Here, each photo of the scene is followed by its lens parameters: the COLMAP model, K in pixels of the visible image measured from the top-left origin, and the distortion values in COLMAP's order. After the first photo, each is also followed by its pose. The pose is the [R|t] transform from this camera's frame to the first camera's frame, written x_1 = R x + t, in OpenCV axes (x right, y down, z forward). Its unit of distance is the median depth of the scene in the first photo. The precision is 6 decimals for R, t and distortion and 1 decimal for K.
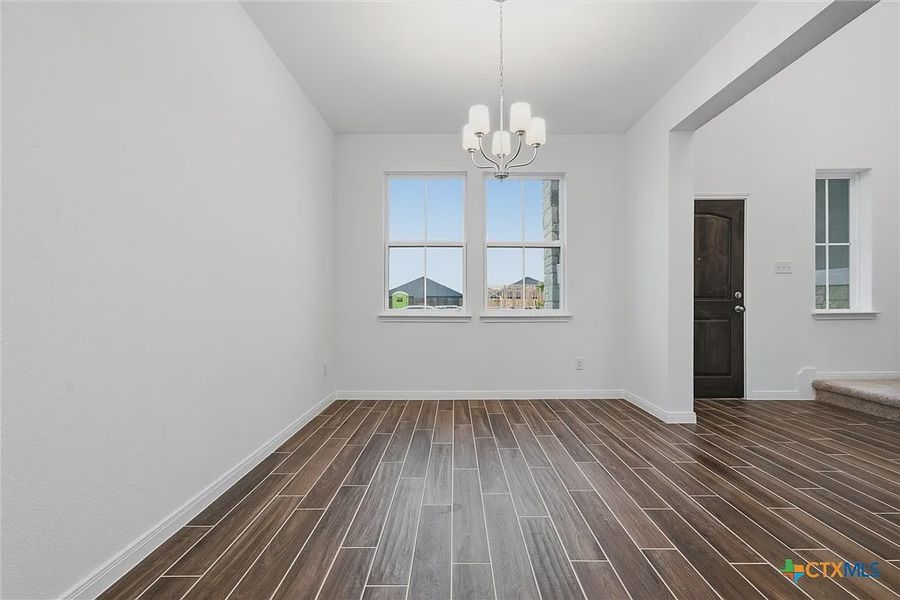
lens RADIAL K [[409.8, 0, 458.8], [0, 409.8, 301.9], [0, 0, 1]] dist [-0.044100, 0.024732]
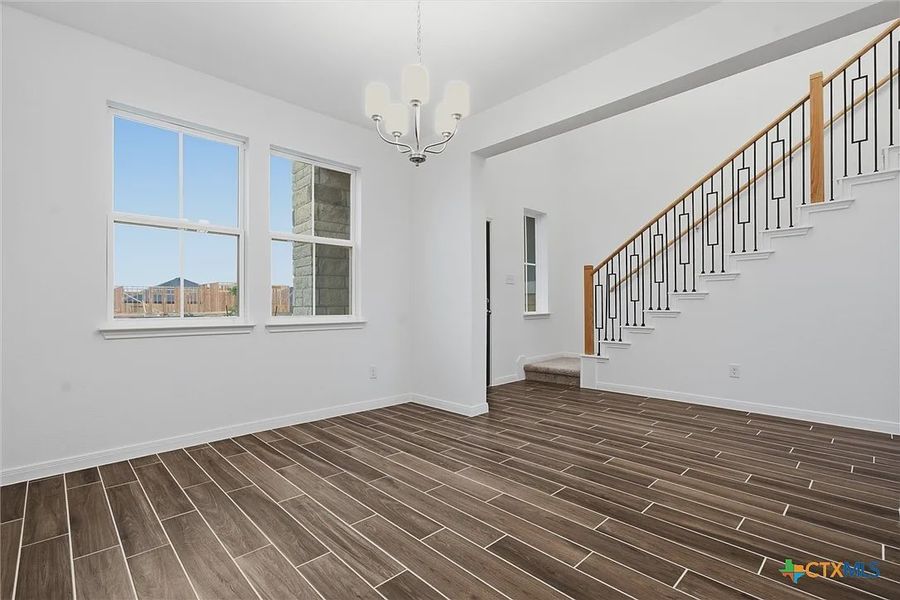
lens RADIAL K [[409.8, 0, 458.8], [0, 409.8, 301.9], [0, 0, 1]] dist [-0.044100, 0.024732]
pose [[0.716059, 0.005099, 0.698021, -0.230310], [0.003933, 0.999928, -0.011340, 0.000443], [-0.698028, 0.010865, 0.715988, 0.179795]]
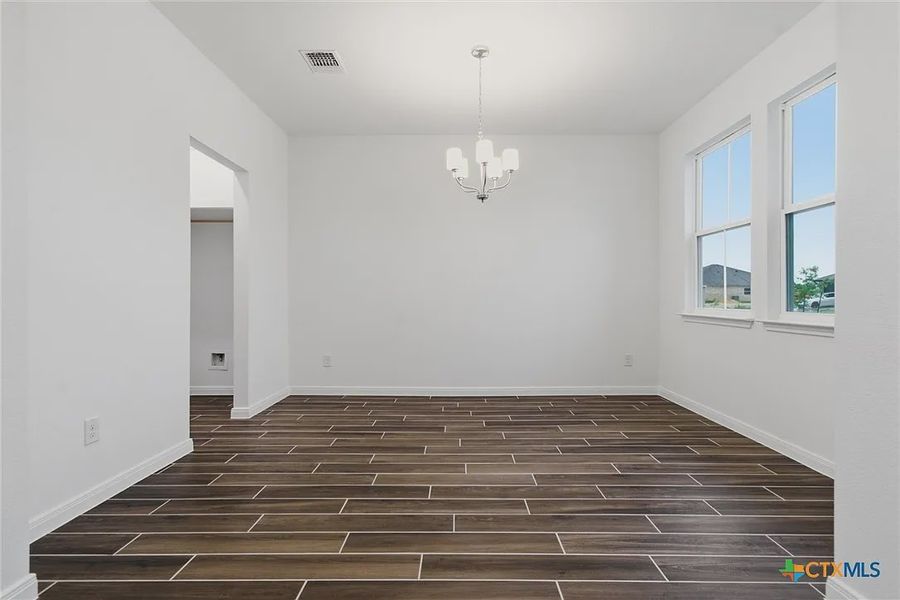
lens RADIAL K [[409.8, 0, 458.8], [0, 409.8, 301.9], [0, 0, 1]] dist [-0.044100, 0.024732]
pose [[-0.020939, 0.003205, -0.999776, 0.732570], [-0.001118, 0.999994, 0.003229, 0.001001], [0.999780, 0.001186, -0.020935, 0.513581]]
